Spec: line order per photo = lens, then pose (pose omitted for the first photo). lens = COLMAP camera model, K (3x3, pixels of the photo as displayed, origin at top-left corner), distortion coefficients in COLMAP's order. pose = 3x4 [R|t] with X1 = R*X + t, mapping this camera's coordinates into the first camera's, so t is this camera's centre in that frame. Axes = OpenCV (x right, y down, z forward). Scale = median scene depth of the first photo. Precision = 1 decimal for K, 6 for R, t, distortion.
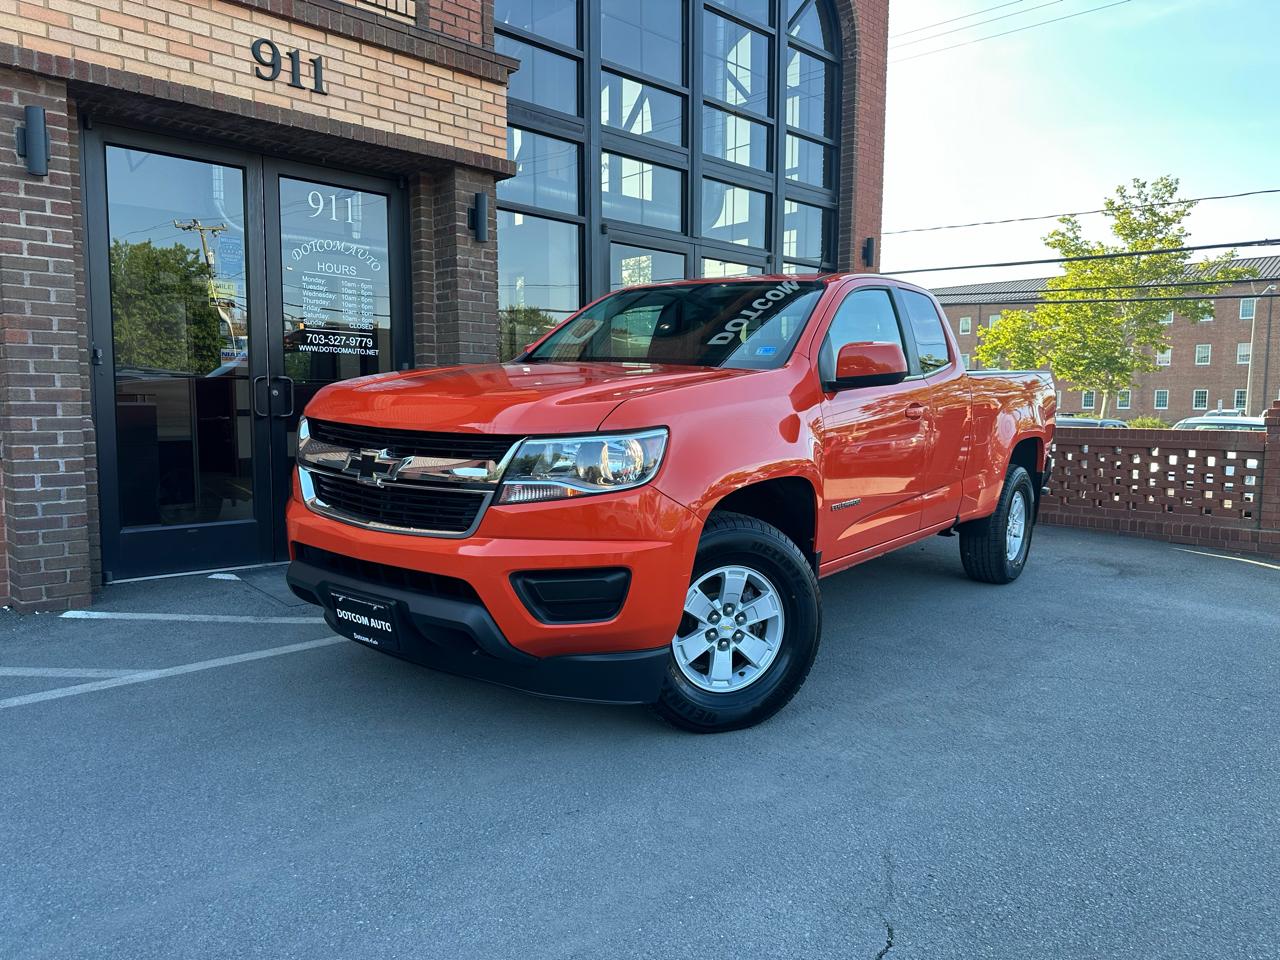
lens RADIAL K [[896.9, 0, 634.2], [0, 896.9, 491.8], [0, 0, 1]] dist [0.024286, -0.031701]
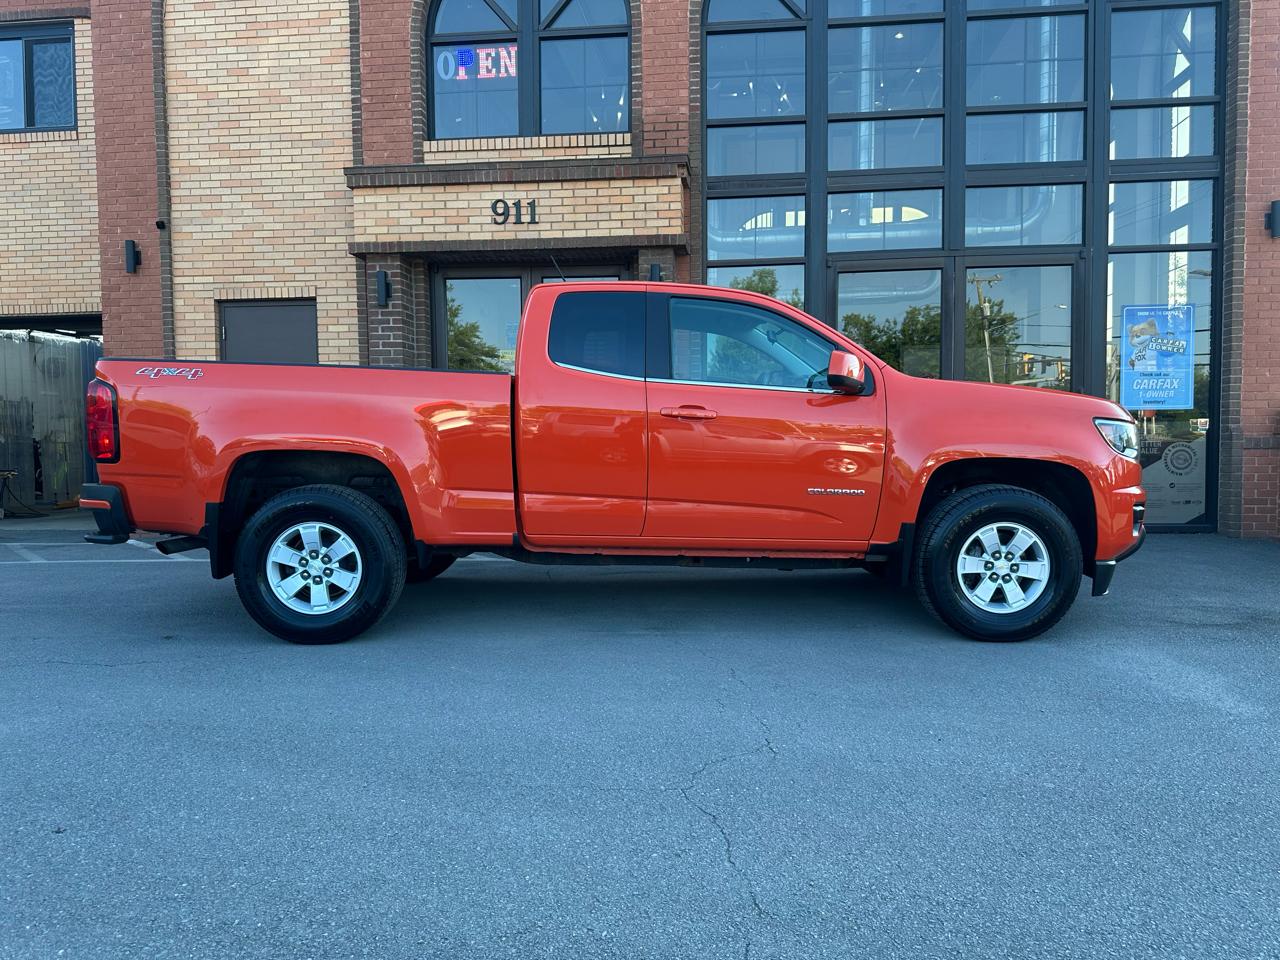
lens RADIAL K [[896.9, 0, 637.6], [0, 896.9, 493.3], [0, 0, 1]] dist [0.024286, -0.031701]
pose [[0.644318, 0.037445, -0.763840, 0.972531], [-0.066583, 0.997755, -0.007253, 0.019173], [0.761854, 0.055532, 0.645364, 0.170350]]
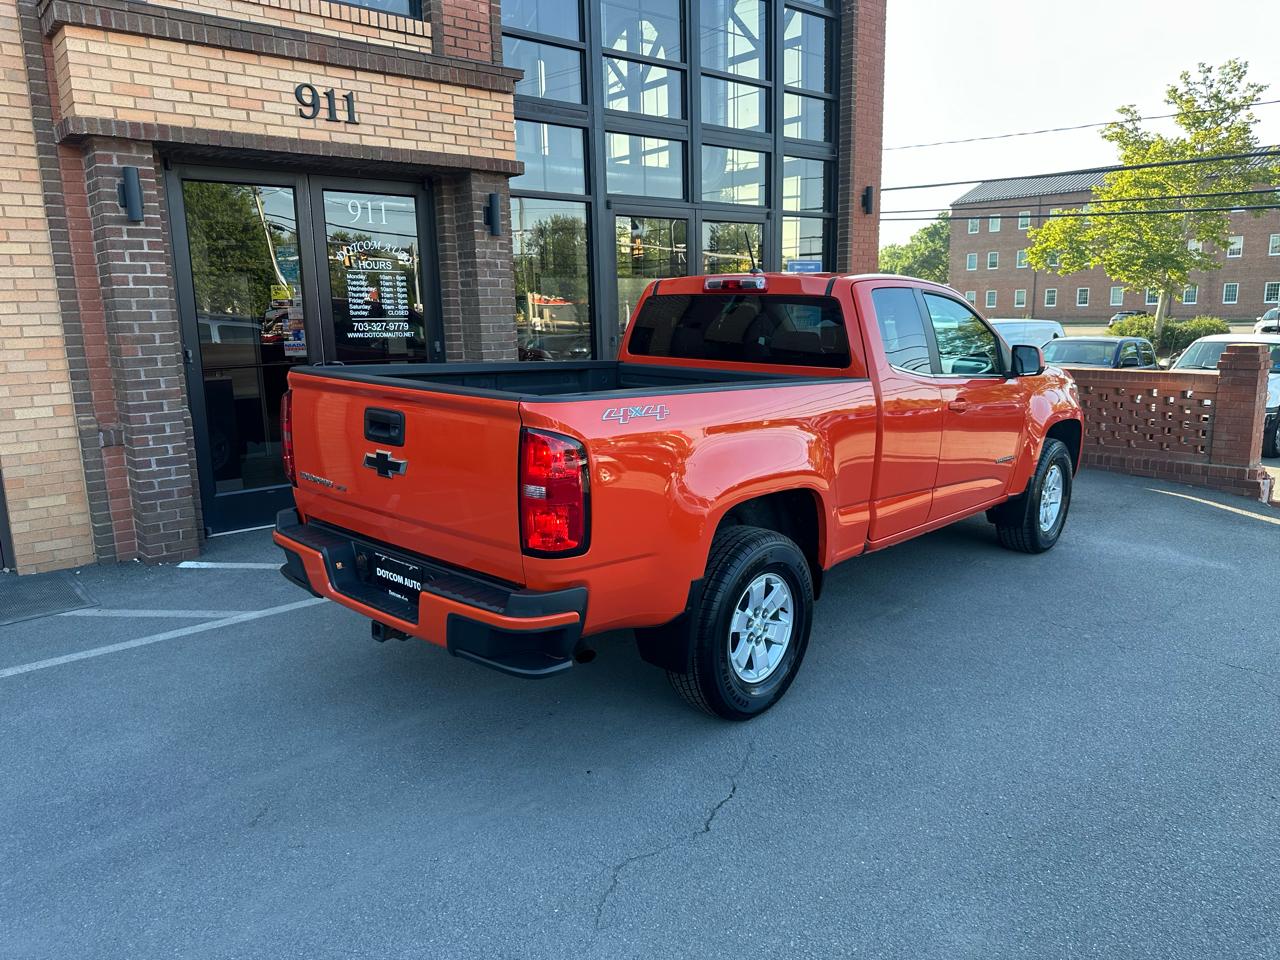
lens RADIAL K [[896.9, 0, 627.0], [0, 896.9, 488.7], [0, 0, 1]] dist [0.024286, -0.031701]
pose [[0.997634, -0.015733, -0.066924, 0.082886], [0.022333, 0.994832, 0.099053, -0.075655], [0.065019, -0.100313, 0.992829, -0.201860]]
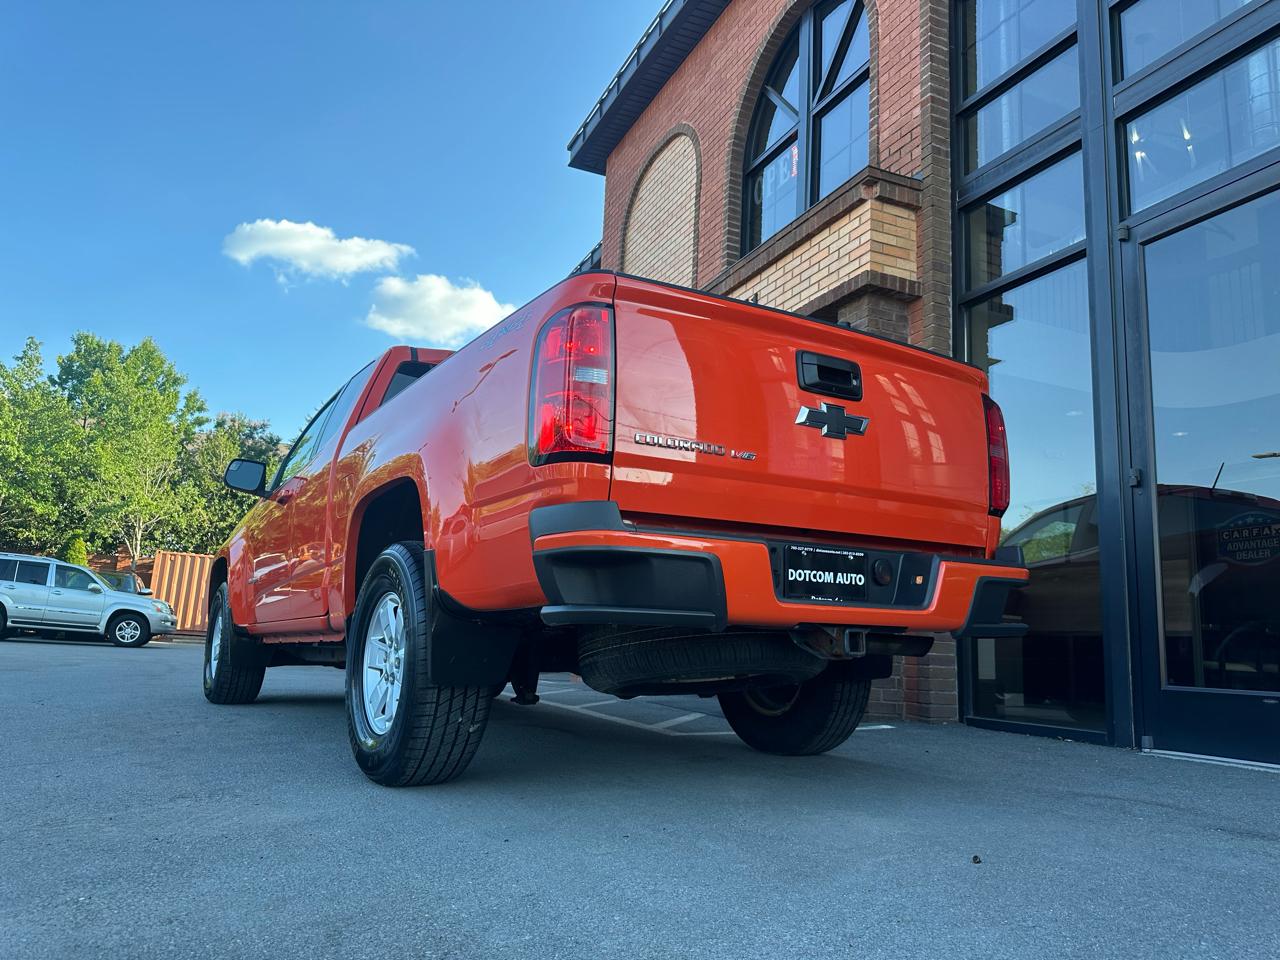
lens RADIAL K [[896.9, 0, 634.4], [0, 896.9, 485.5], [0, 0, 1]] dist [0.024286, -0.031701]
pose [[-0.334109, -0.188106, -0.923573, 0.863352], [-0.138748, 0.979023, -0.149207, 0.007110], [0.932266, 0.078293, -0.353199, 1.328424]]
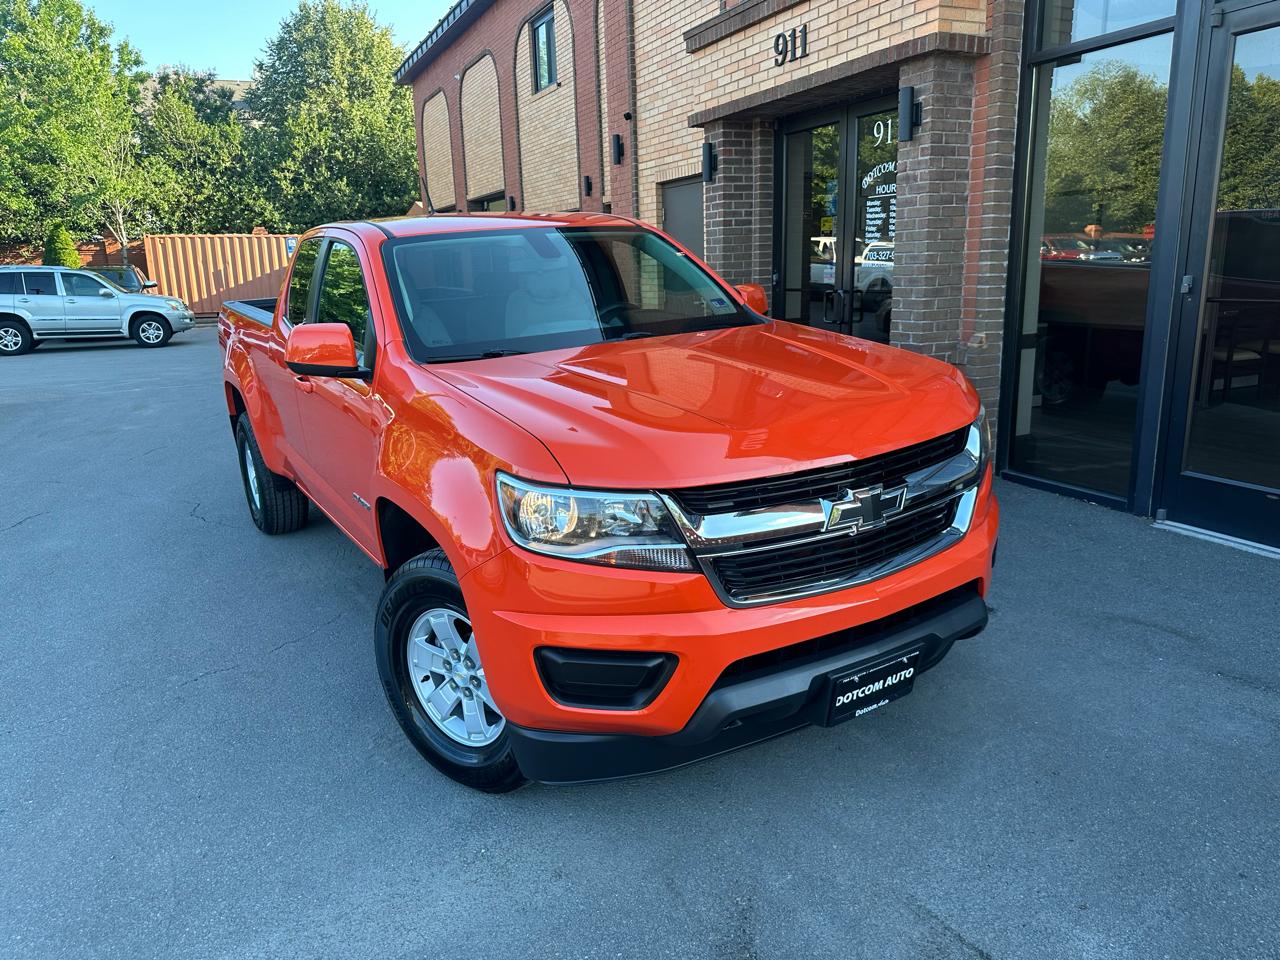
lens RADIAL K [[896.9, 0, 630.0], [0, 896.9, 484.8], [0, 0, 1]] dist [0.024286, -0.031701]
pose [[-0.328932, 0.235153, -0.914608, 0.986558], [-0.056019, 0.961937, 0.267468, -0.201637], [0.942691, 0.139214, -0.303239, 1.243208]]
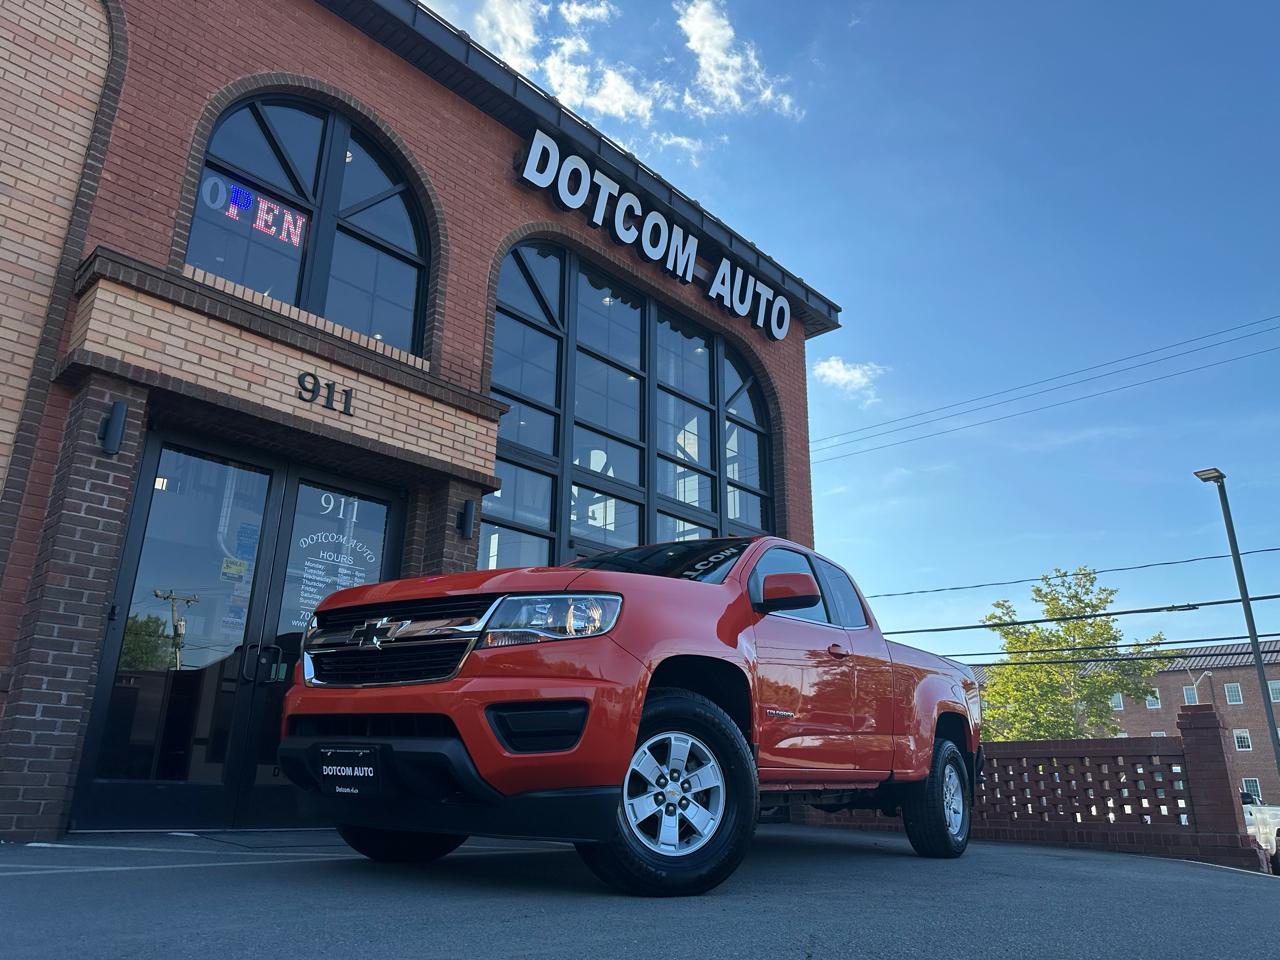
lens RADIAL K [[896.9, 0, 636.3], [0, 896.9, 499.8], [0, 0, 1]] dist [0.024286, -0.031701]
pose [[0.998950, 0.023817, 0.039144, 0.002620], [-0.006041, 0.915296, -0.402737, 0.162297], [-0.045420, 0.402078, 0.914478, -0.102487]]
